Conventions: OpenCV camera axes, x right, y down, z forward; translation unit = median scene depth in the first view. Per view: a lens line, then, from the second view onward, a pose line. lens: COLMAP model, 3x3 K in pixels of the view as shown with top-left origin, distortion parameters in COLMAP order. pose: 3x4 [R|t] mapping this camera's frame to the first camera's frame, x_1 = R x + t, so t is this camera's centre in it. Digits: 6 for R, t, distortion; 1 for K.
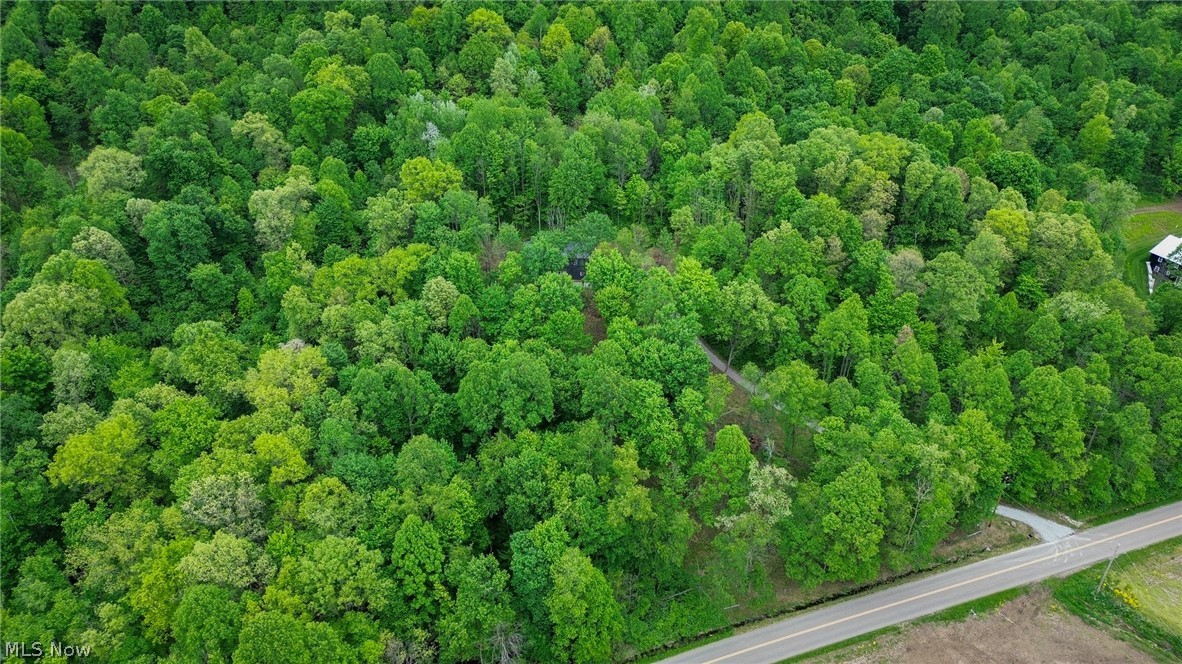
lens RADIAL K [[838.8, 0, 592.9], [0, 838.8, 336.1], [0, 0, 1]] dist [0.061802, -0.053375]
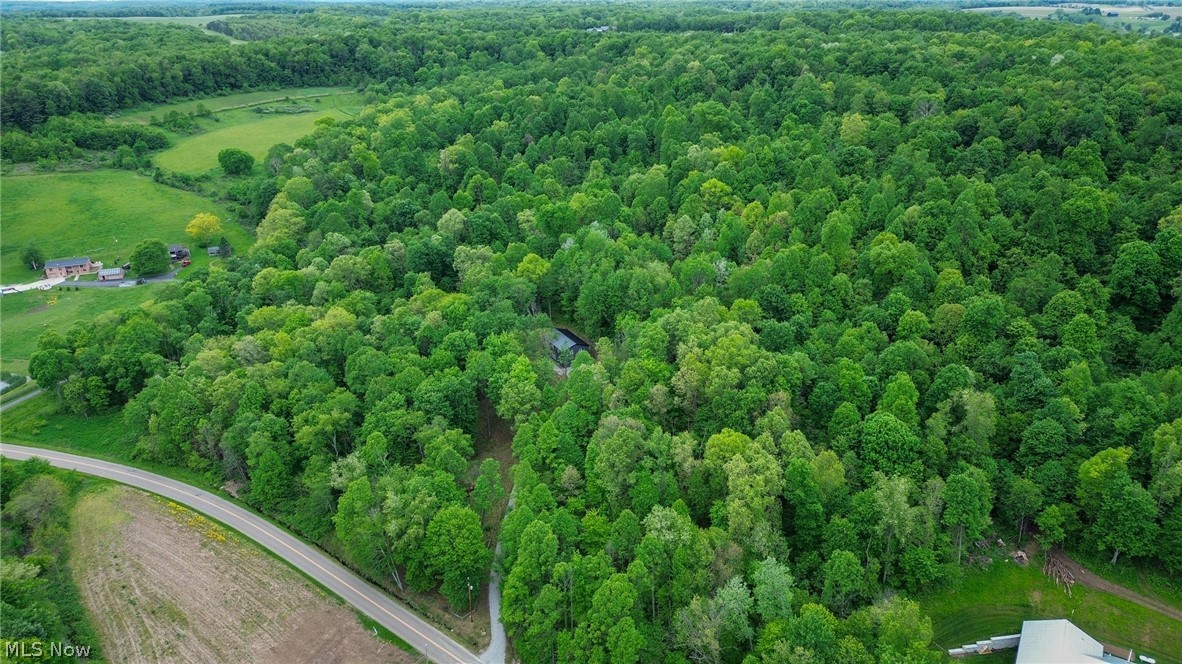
lens RADIAL K [[838.8, 0, 594.4], [0, 838.8, 329.7], [0, 0, 1]] dist [0.061802, -0.053375]
pose [[0.521080, 0.311542, -0.794618, 1.305984], [-0.436910, 0.897137, 0.065228, -0.284760], [0.733202, 0.313188, 0.603596, 0.260129]]
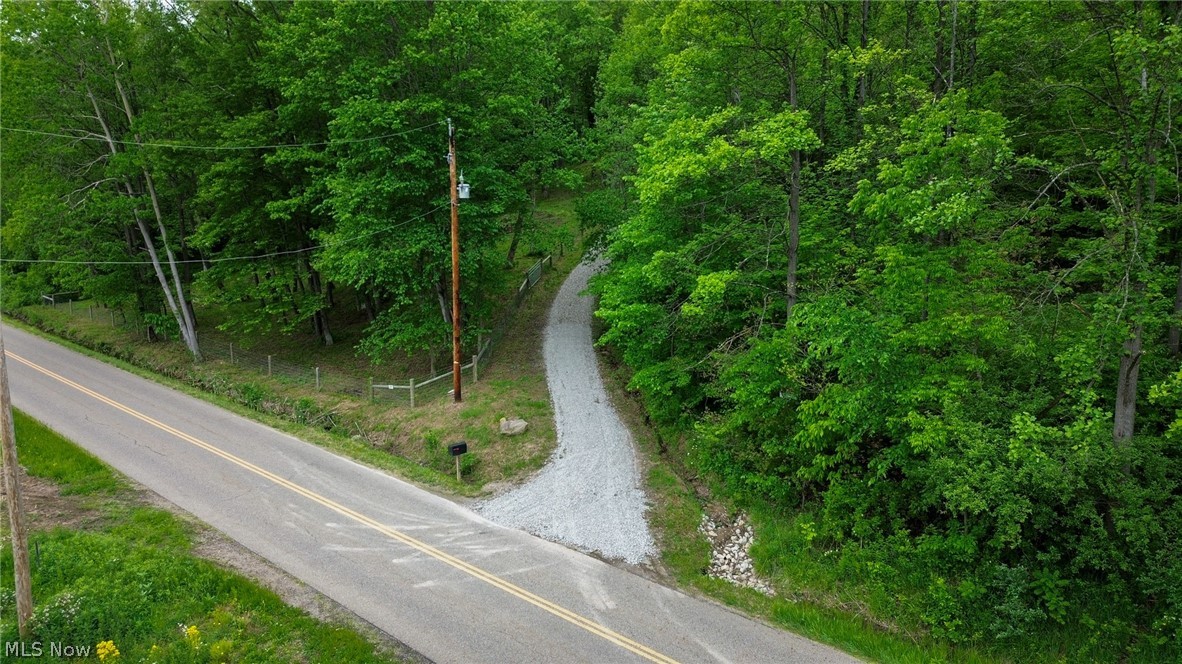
lens RADIAL K [[838.8, 0, 591.6], [0, 838.8, 333.8], [0, 0, 1]] dist [0.061802, -0.053375]
pose [[0.466864, 0.156492, -0.870373, 0.650883], [-0.467439, 0.879156, -0.092660, 0.200679], [0.750692, 0.450106, 0.483596, 0.856717]]
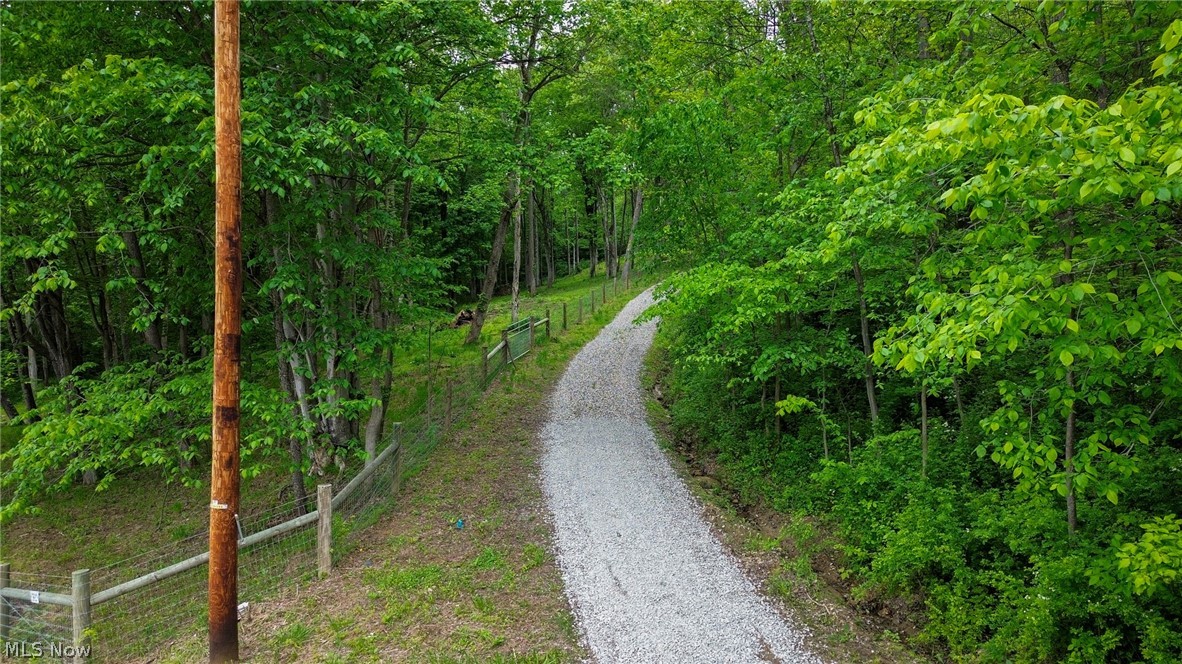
lens RADIAL K [[838.8, 0, 597.3], [0, 838.8, 328.7], [0, 0, 1]] dist [0.061802, -0.053375]
pose [[0.491265, -0.009439, -0.870959, 0.523791], [-0.456727, 0.848653, -0.266814, 0.197289], [0.741660, 0.528867, 0.412602, 0.920423]]
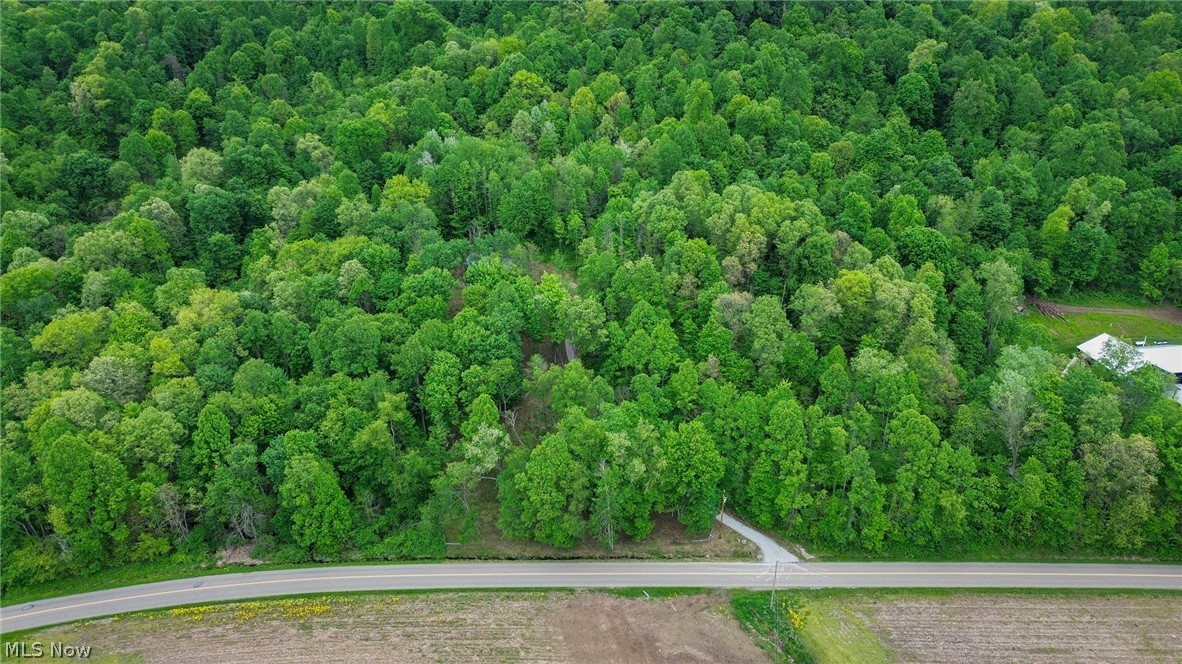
lens RADIAL K [[838.8, 0, 595.8], [0, 838.8, 325.2], [0, 0, 1]] dist [0.061802, -0.053375]
pose [[0.944309, 0.144269, -0.295748, 0.565271], [-0.173003, 0.982192, -0.073267, 0.058278], [0.279911, 0.120352, 0.952452, -0.105685]]
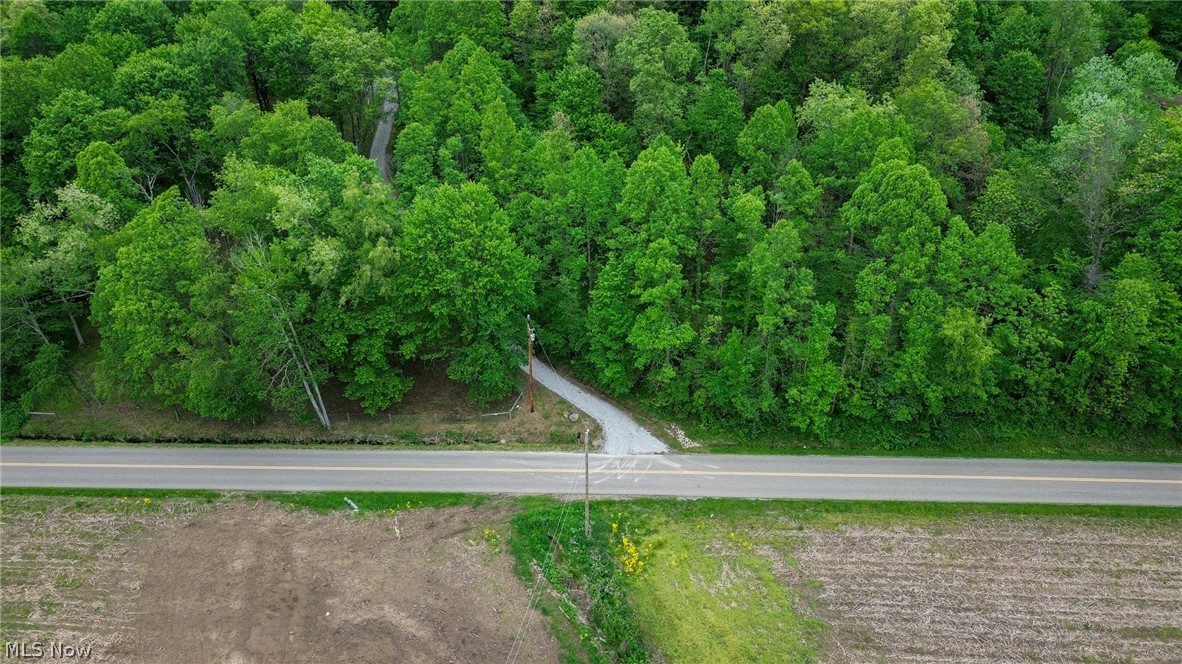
lens RADIAL K [[838.8, 0, 593.4], [0, 838.8, 327.8], [0, 0, 1]] dist [0.061802, -0.053375]
pose [[0.930212, 0.171782, -0.324340, 0.650497], [-0.186321, 0.982388, -0.014064, 0.158106], [0.316212, 0.073514, 0.945836, 0.430907]]
